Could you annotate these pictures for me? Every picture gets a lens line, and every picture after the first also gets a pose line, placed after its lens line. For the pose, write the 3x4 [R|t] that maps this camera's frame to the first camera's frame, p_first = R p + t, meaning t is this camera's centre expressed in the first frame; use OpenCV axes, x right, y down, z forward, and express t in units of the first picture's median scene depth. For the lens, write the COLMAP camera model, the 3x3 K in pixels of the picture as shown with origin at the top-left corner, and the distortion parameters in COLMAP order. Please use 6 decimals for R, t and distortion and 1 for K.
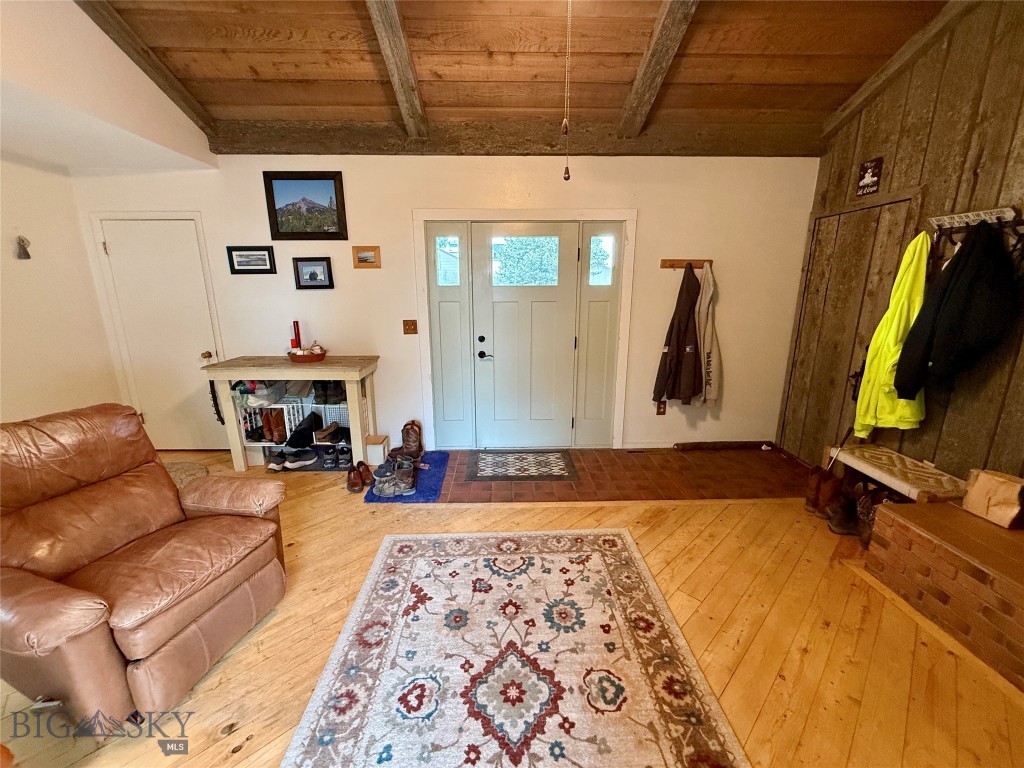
lens RADIAL K [[409.6, 0, 508.6], [0, 409.6, 382.2], [0, 0, 1]] dist [0.002930, -0.000749]
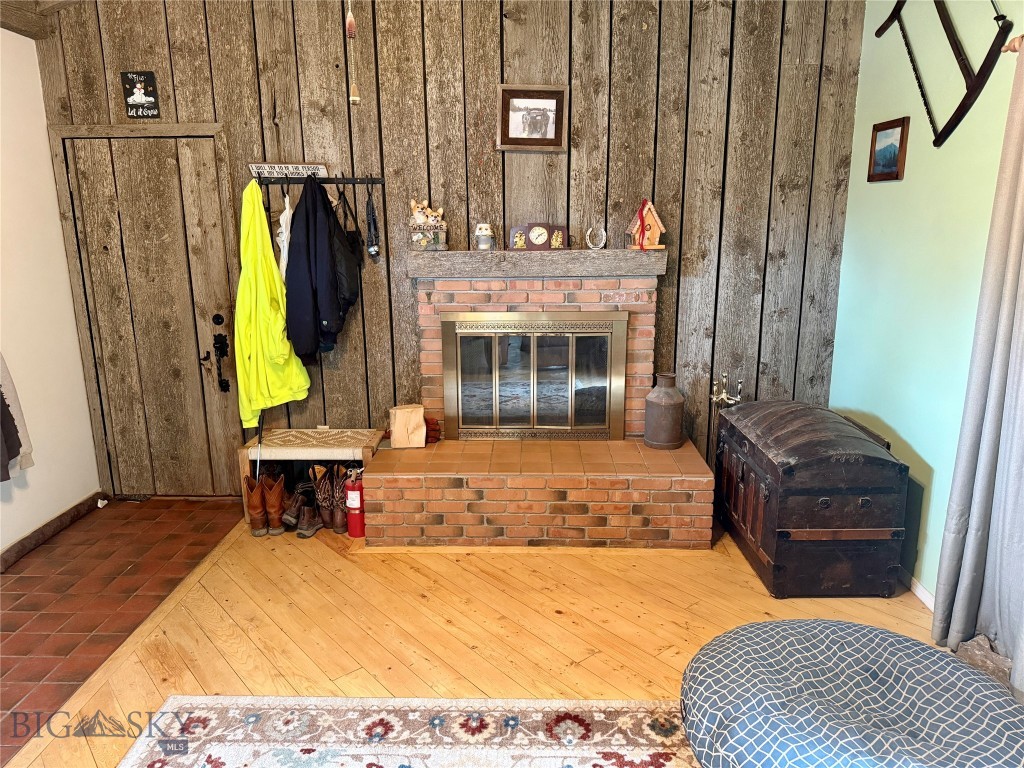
lens RADIAL K [[717.8, 0, 510.3], [0, 717.8, 389.2], [0, 0, 1]] dist [0.076734, -0.102876]
pose [[0.055119, -0.226072, 0.972550, -0.665907], [0.238118, 0.948903, 0.207080, -0.152573], [-0.969671, 0.220168, 0.106134, 0.463744]]
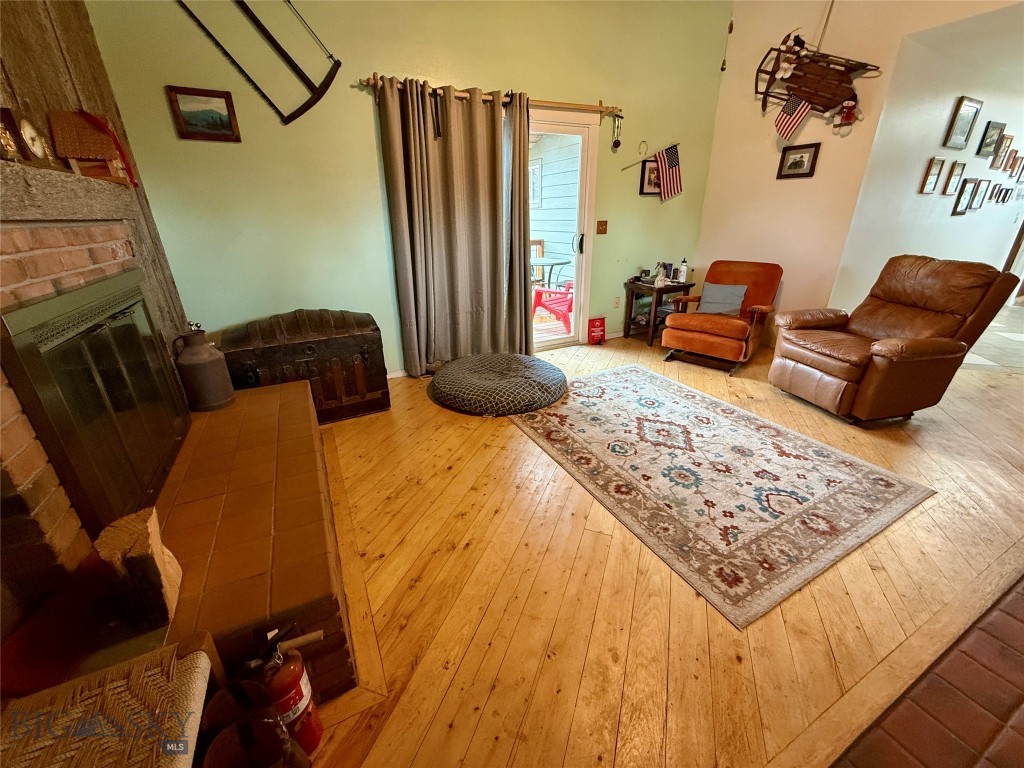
lens RADIAL K [[409.6, 0, 510.7], [0, 409.6, 381.8], [0, 0, 1]] dist [0.002930, -0.000749]
pose [[-0.901629, 0.176902, -0.394678, 0.885061], [-0.082979, 0.824826, 0.559264, -0.221546], [0.424475, 0.536999, -0.729008, 1.361958]]
